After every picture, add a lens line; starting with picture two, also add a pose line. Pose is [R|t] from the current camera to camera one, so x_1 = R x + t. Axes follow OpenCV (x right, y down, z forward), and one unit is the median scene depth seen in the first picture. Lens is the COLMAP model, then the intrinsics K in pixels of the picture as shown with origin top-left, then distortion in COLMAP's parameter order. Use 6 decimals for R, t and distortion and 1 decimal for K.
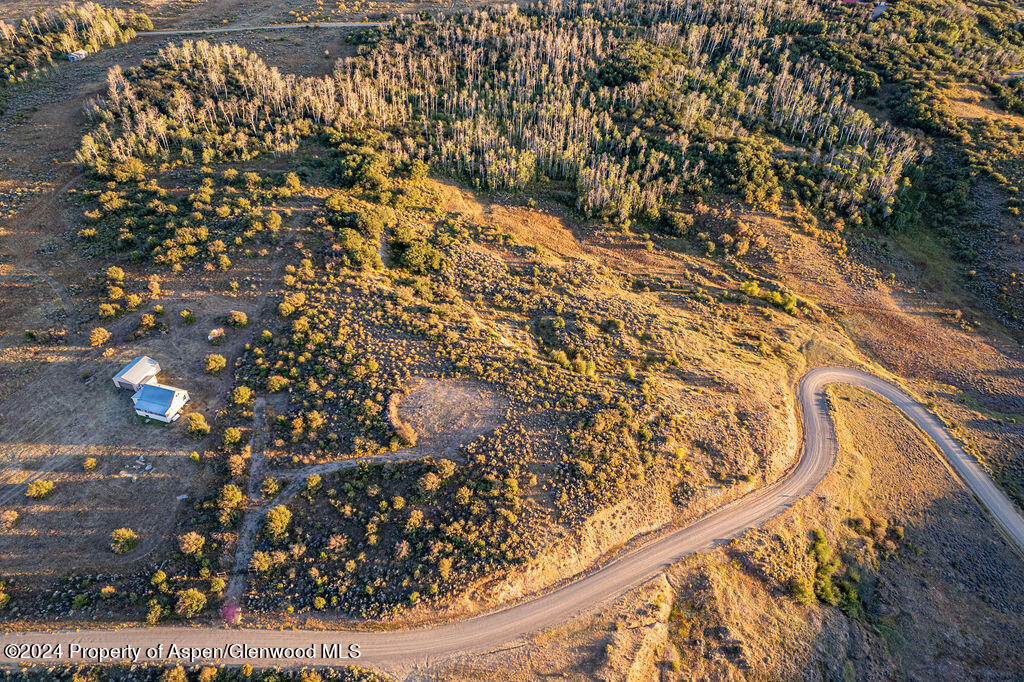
lens RADIAL K [[643.8, 0, 507.6], [0, 643.8, 343.4], [0, 0, 1]] dist [-0.039644, 0.004236]
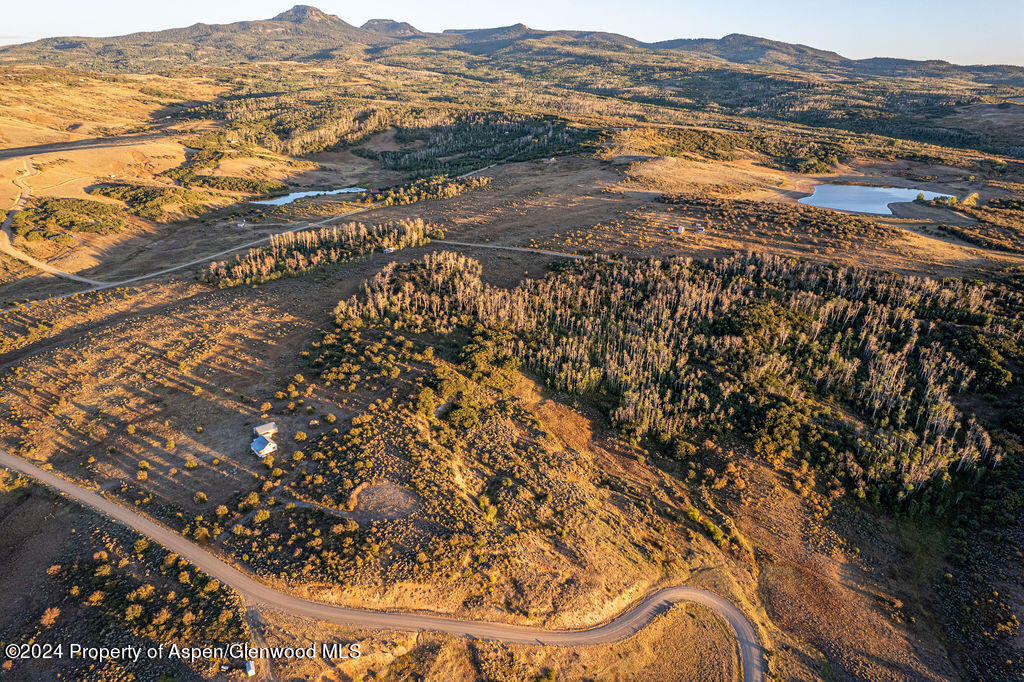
lens RADIAL K [[643.8, 0, 517.2], [0, 643.8, 346.7], [0, 0, 1]] dist [-0.039644, 0.004236]
pose [[0.861487, 0.202668, -0.465580, 0.644120], [-0.324456, 0.925010, -0.197700, -0.033519], [0.390599, 0.321377, 0.862641, -0.288382]]
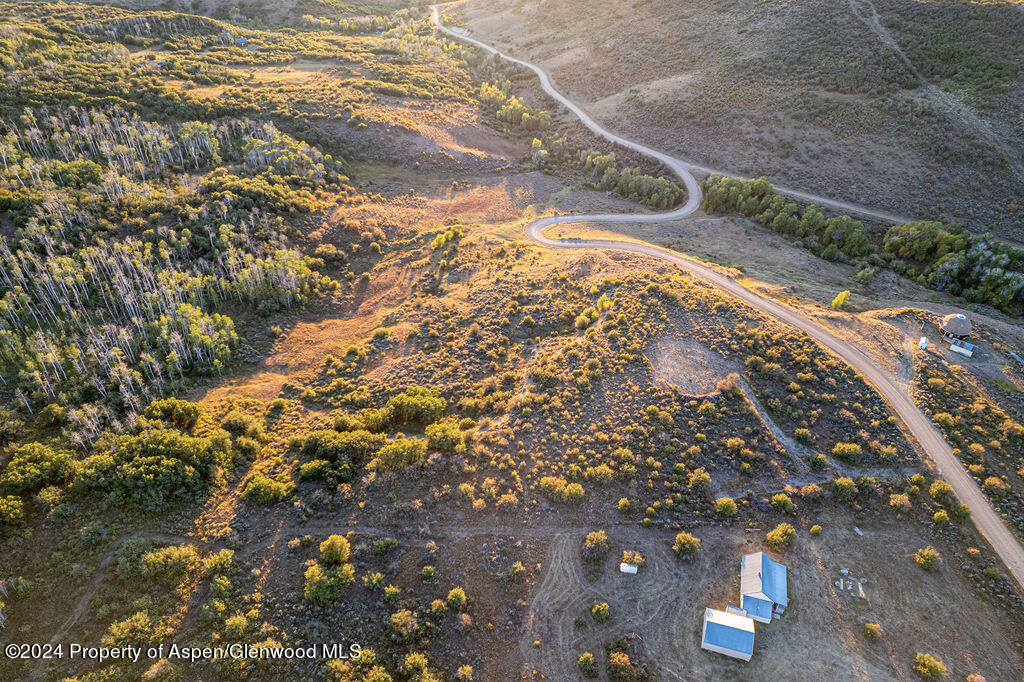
lens RADIAL K [[643.8, 0, 518.8], [0, 643.8, 341.7], [0, 0, 1]] dist [-0.039644, 0.004236]
pose [[-0.003525, -0.620716, 0.784027, -0.720766], [0.617530, 0.615325, 0.489931, -0.502770], [-0.786539, 0.485888, 0.381142, 0.573392]]
